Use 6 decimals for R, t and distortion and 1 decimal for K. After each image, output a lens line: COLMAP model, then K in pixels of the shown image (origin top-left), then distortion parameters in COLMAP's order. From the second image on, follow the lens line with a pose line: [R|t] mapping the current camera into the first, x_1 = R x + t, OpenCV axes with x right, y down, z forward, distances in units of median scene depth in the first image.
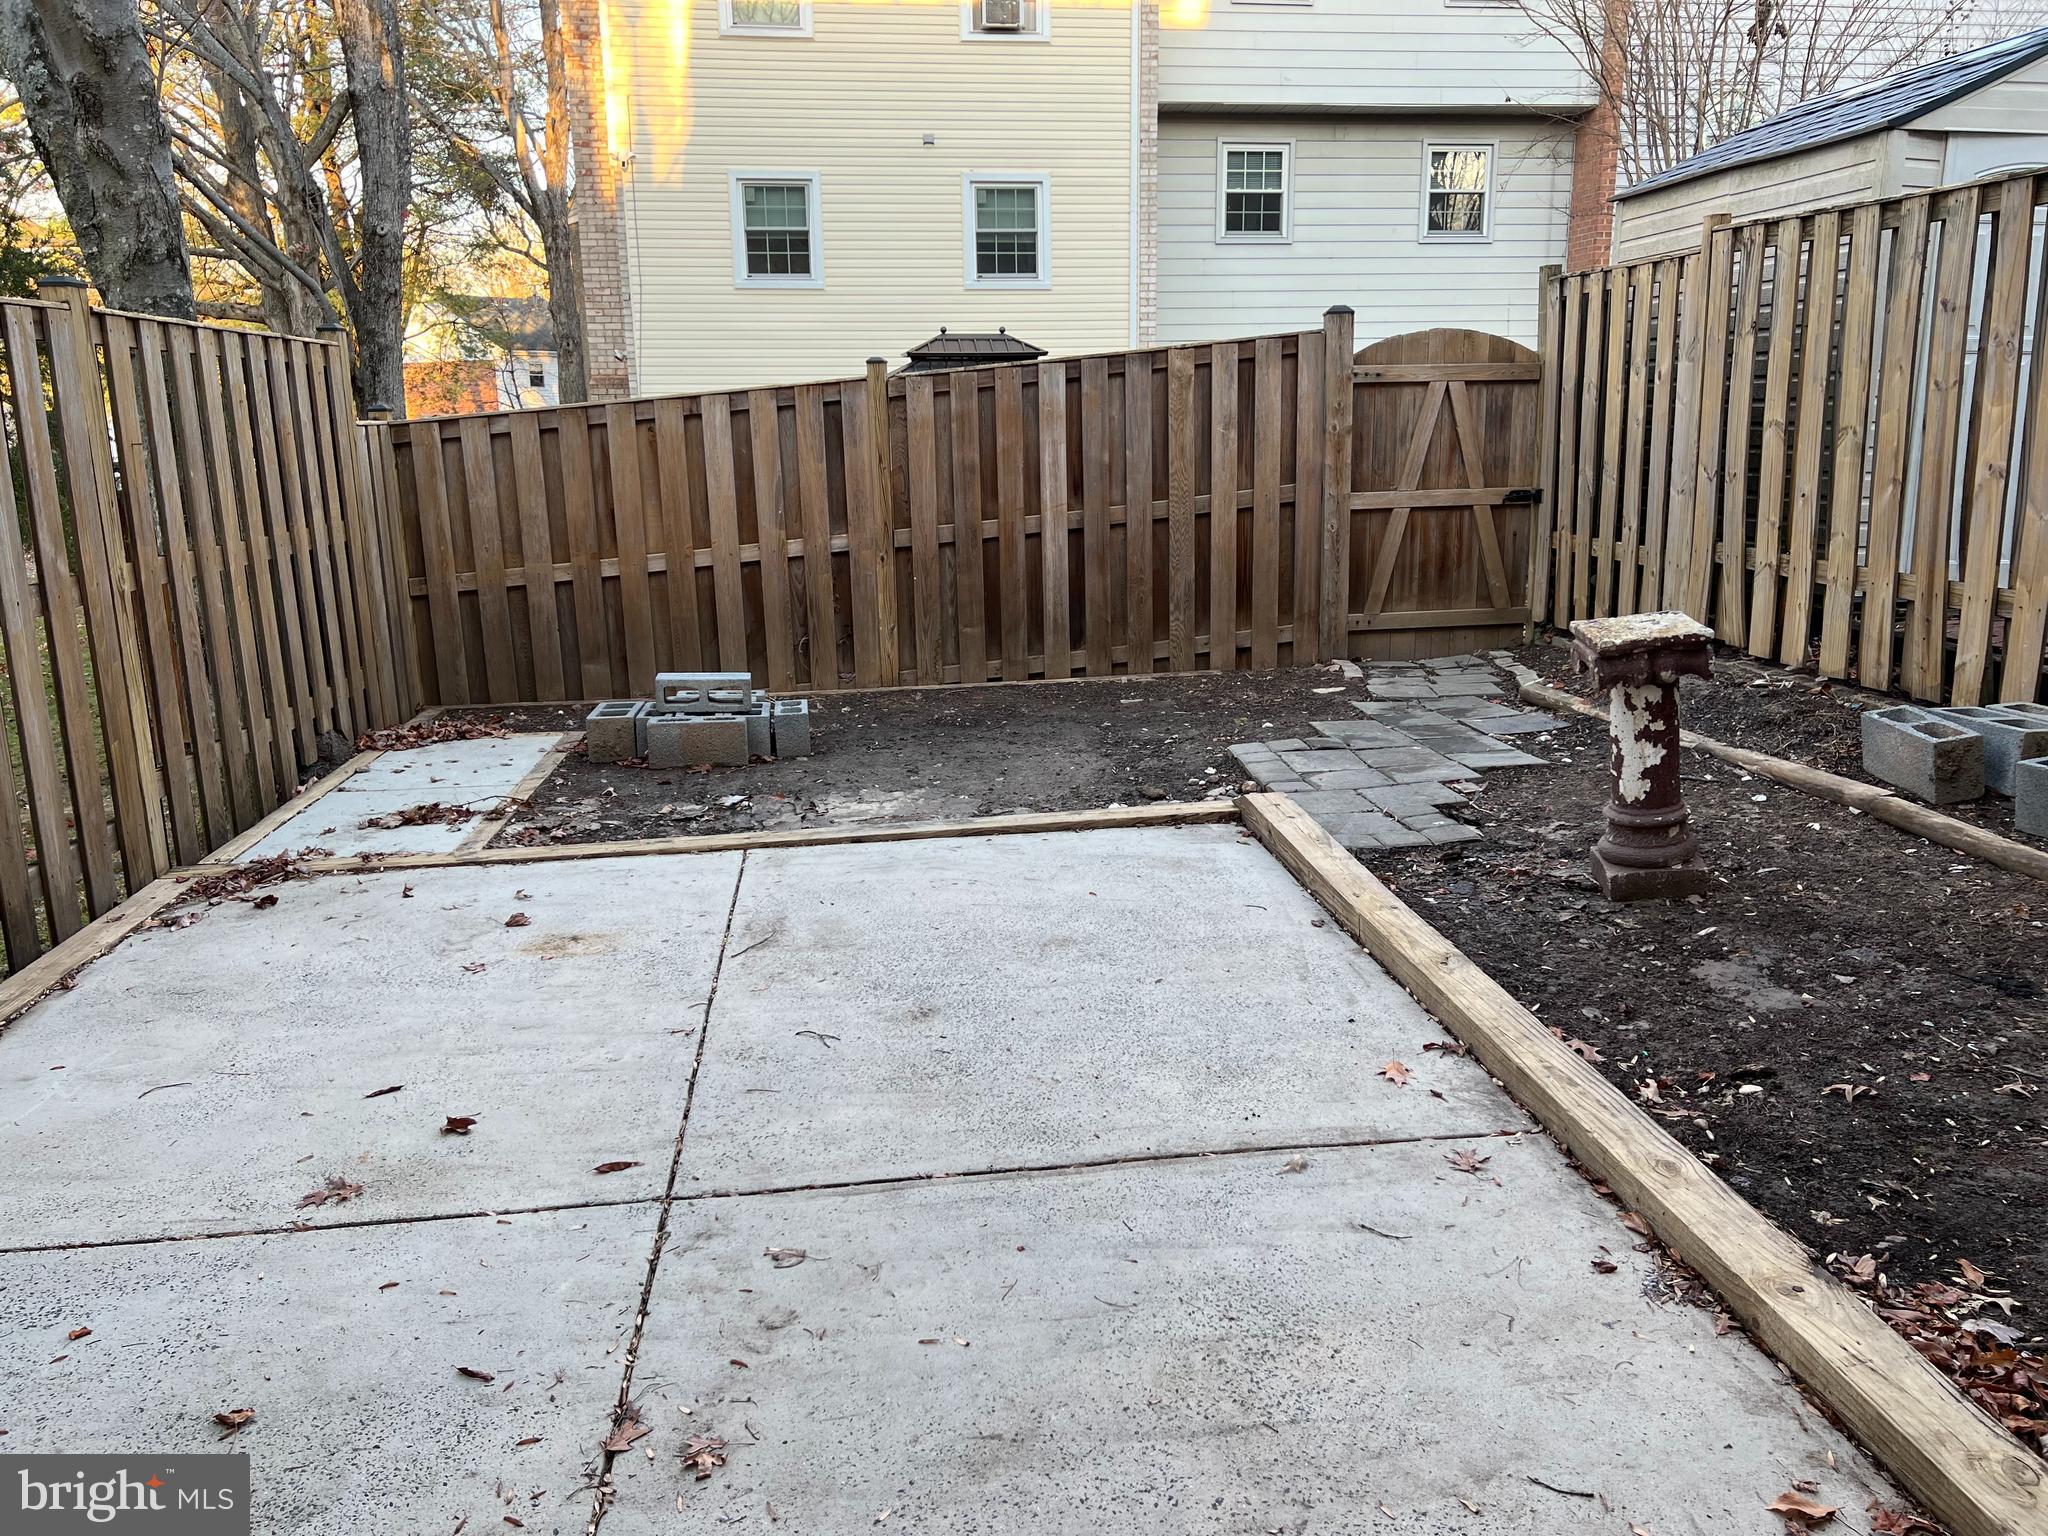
lens RADIAL K [[1533.2, 0, 1018.6], [0, 1533.2, 808.6], [0, 0, 1]] dist [0.058232, -0.071315]
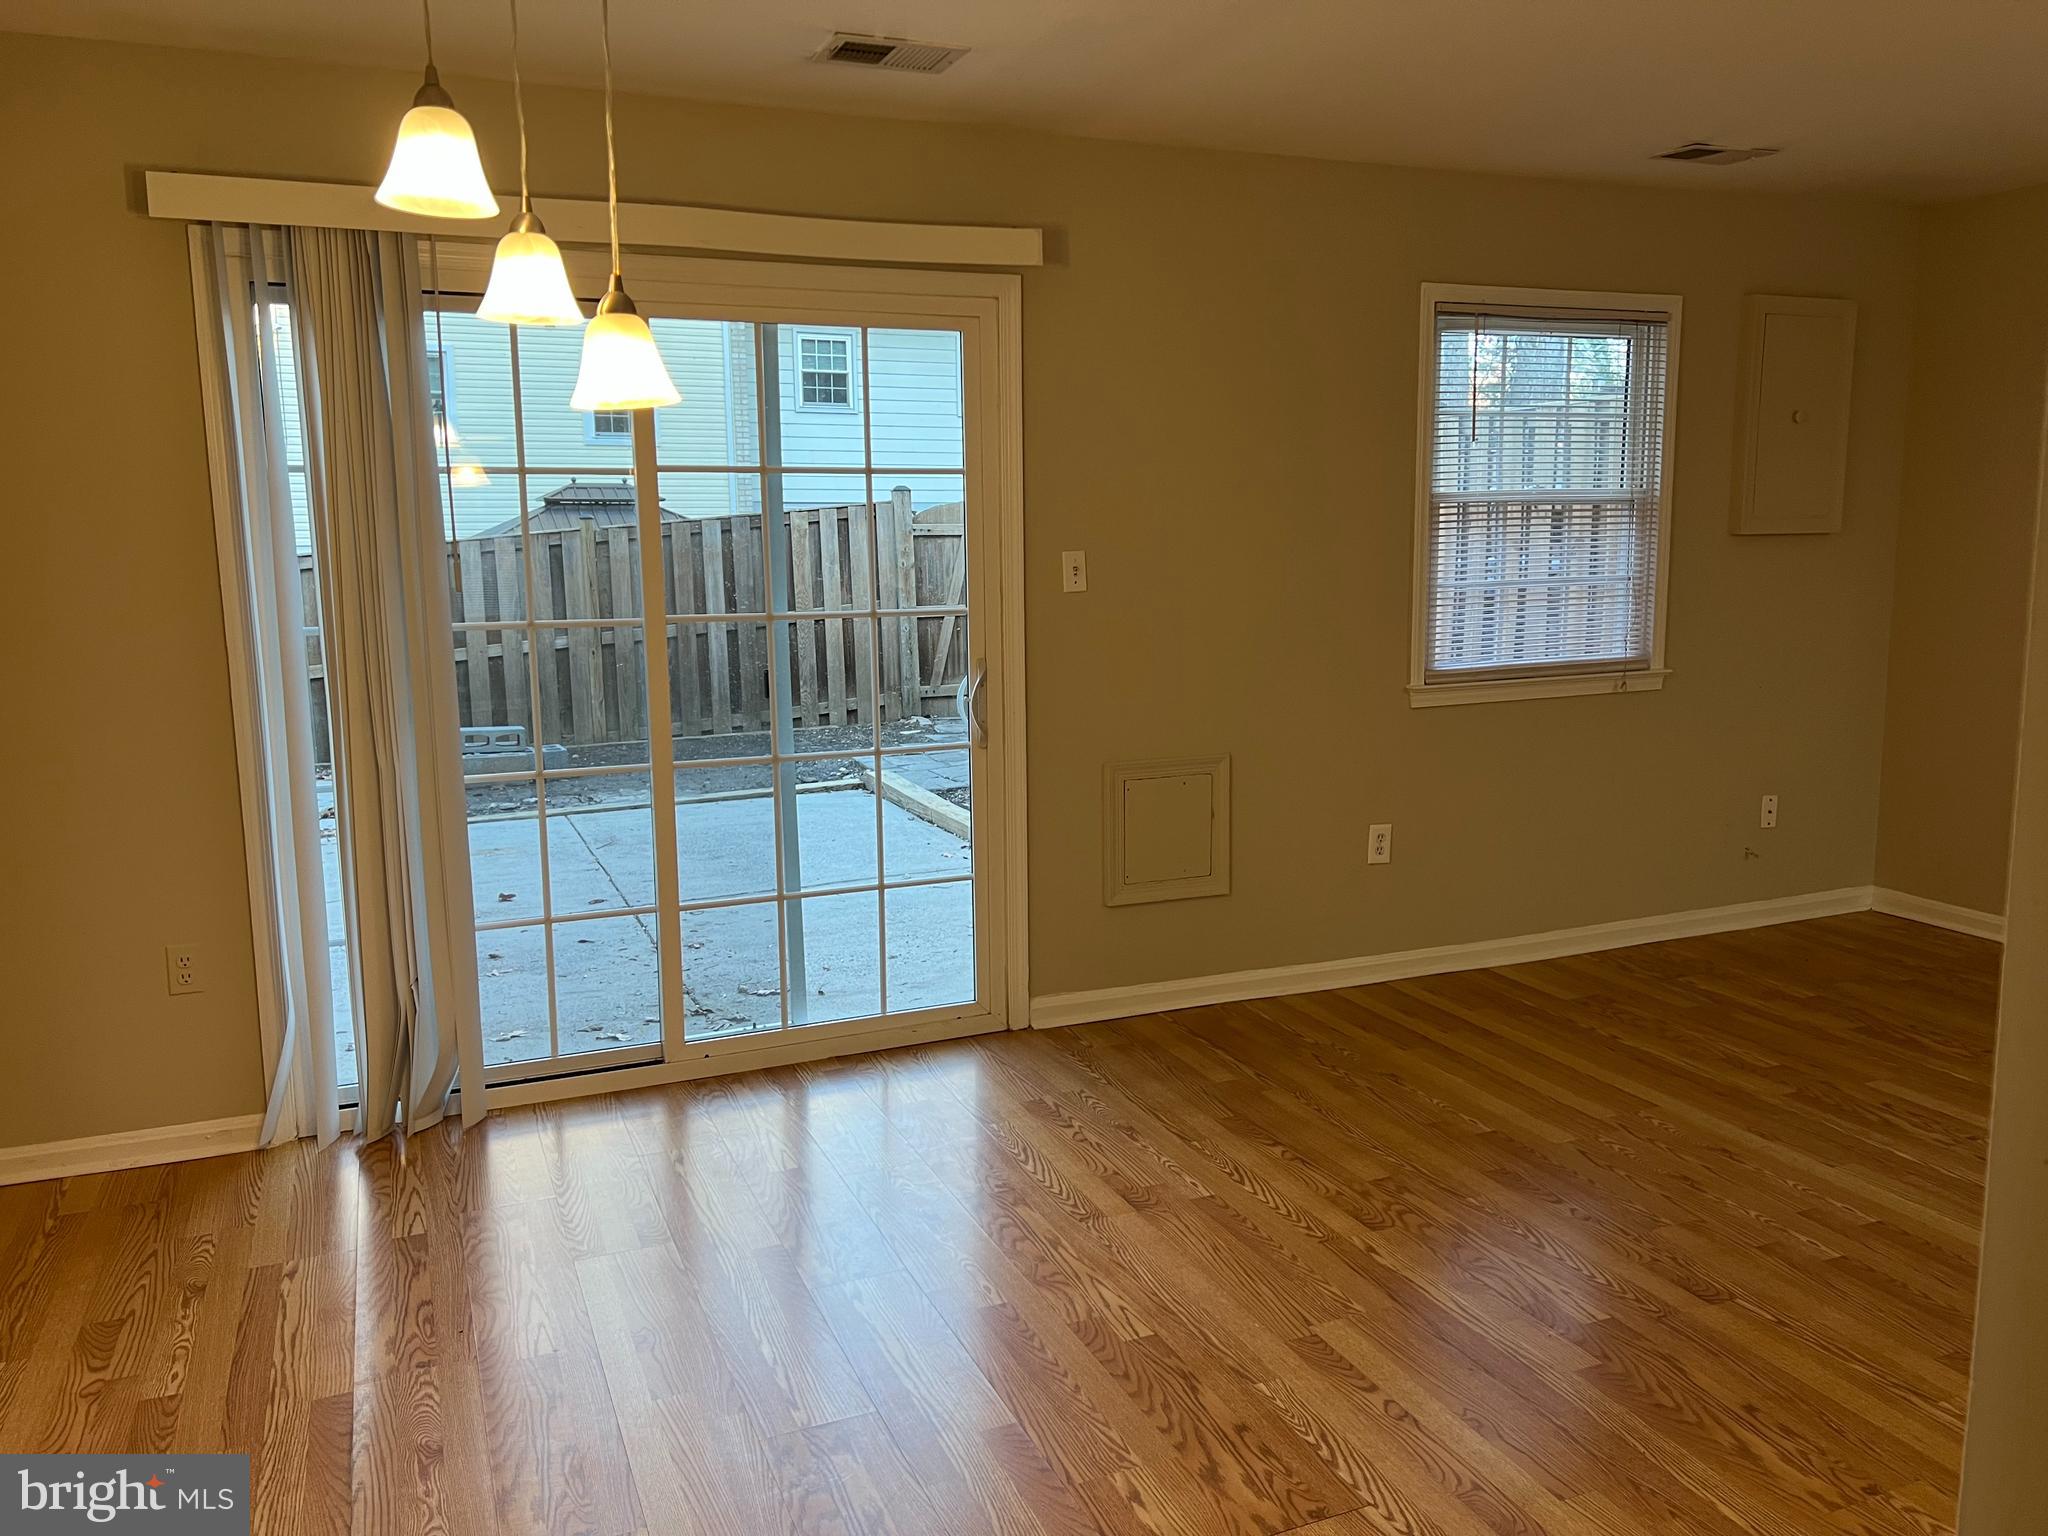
lens RADIAL K [[1533.2, 0, 1043.4], [0, 1533.2, 782.0], [0, 0, 1]] dist [0.058232, -0.071315]
pose [[0.958756, -0.039343, 0.281495, -0.095996], [0.066528, 0.993925, -0.087676, 0.107558], [-0.276335, 0.102788, 0.955549, -0.457877]]
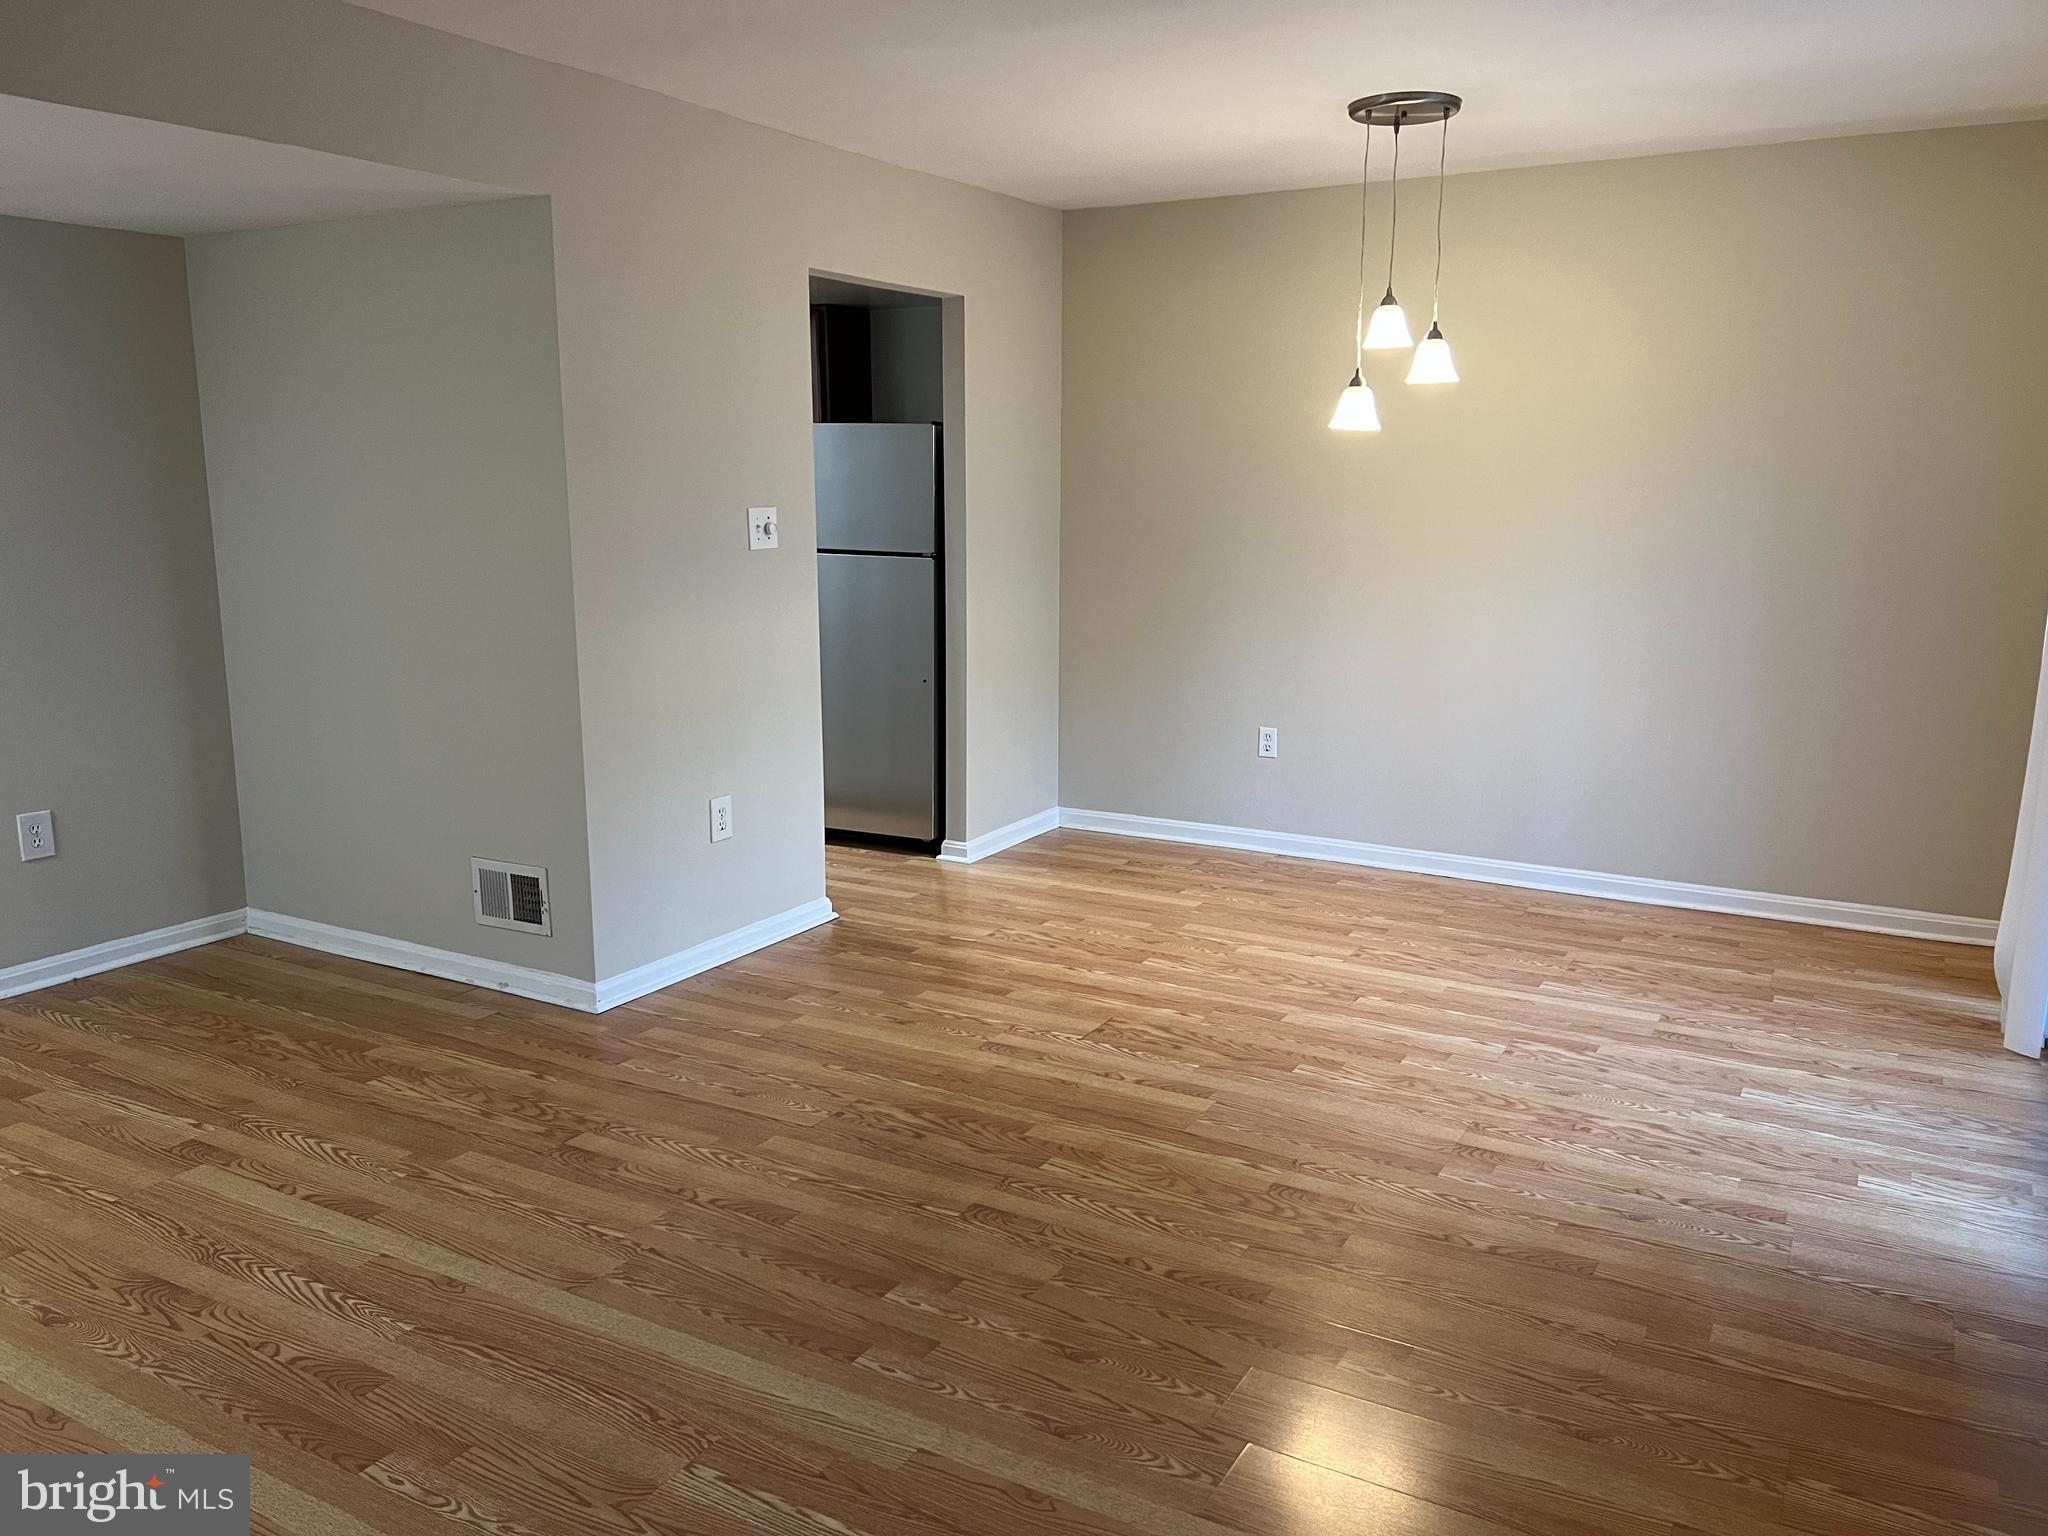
lens RADIAL K [[1533.2, 0, 1043.0], [0, 1533.2, 763.7], [0, 0, 1]] dist [0.058232, -0.071315]
pose [[-0.588954, 0.167852, -0.790543, 0.411376], [-0.196974, 0.918881, 0.341847, -0.030907], [0.783795, 0.357048, -0.508116, 0.009508]]
